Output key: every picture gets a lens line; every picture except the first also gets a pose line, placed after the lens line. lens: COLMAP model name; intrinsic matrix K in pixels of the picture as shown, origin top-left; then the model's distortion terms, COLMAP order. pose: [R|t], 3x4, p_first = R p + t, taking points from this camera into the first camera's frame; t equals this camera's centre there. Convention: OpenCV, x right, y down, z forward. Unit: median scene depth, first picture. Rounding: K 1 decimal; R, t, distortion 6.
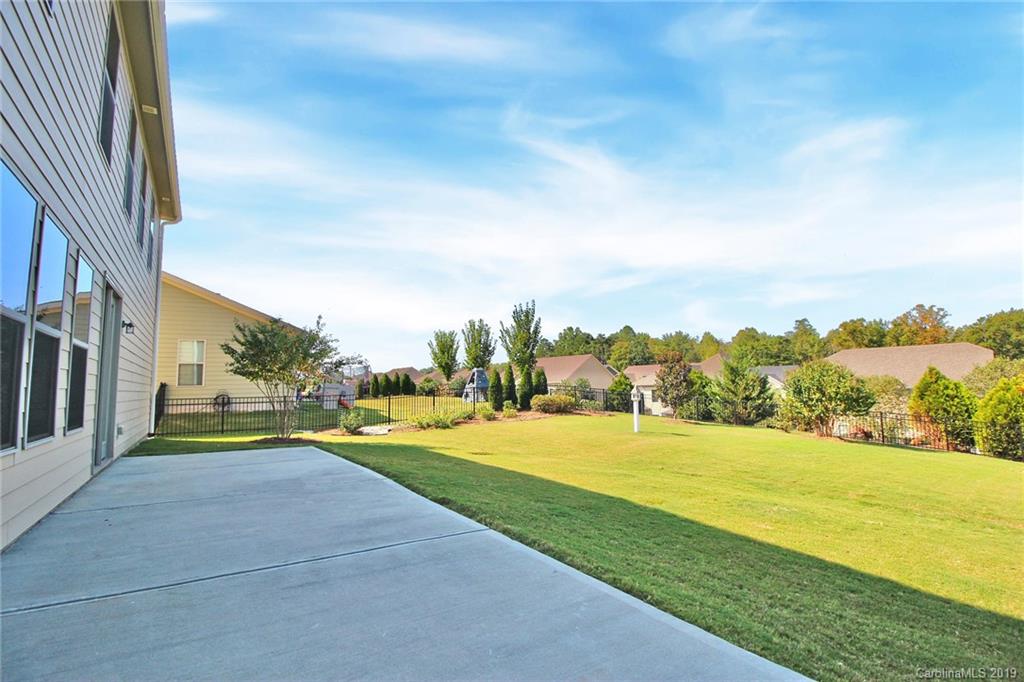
lens RADIAL K [[488.4, 0, 508.3], [0, 488.4, 342.6], [0, 0, 1]] dist [-0.001164, -0.012084]
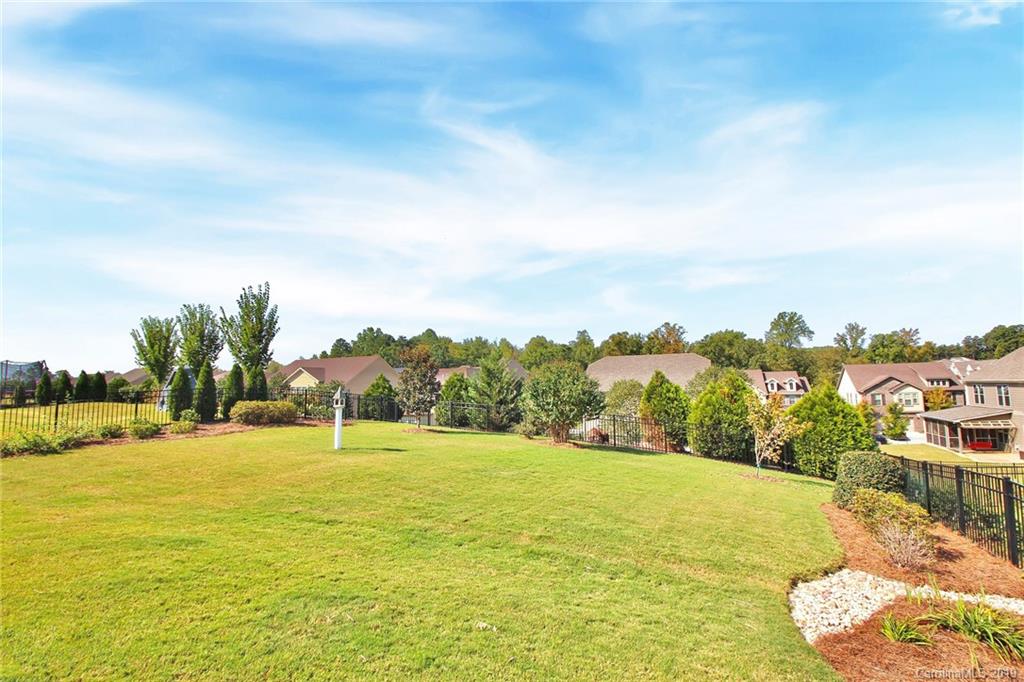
lens RADIAL K [[488.4, 0, 515.5], [0, 488.4, 342.0], [0, 0, 1]] dist [-0.001164, -0.012084]
pose [[0.920002, 0.036468, 0.390214, 0.115388], [-0.033165, 0.999334, -0.015202, 0.008898], [-0.390509, 0.001044, 0.920599, 0.095961]]
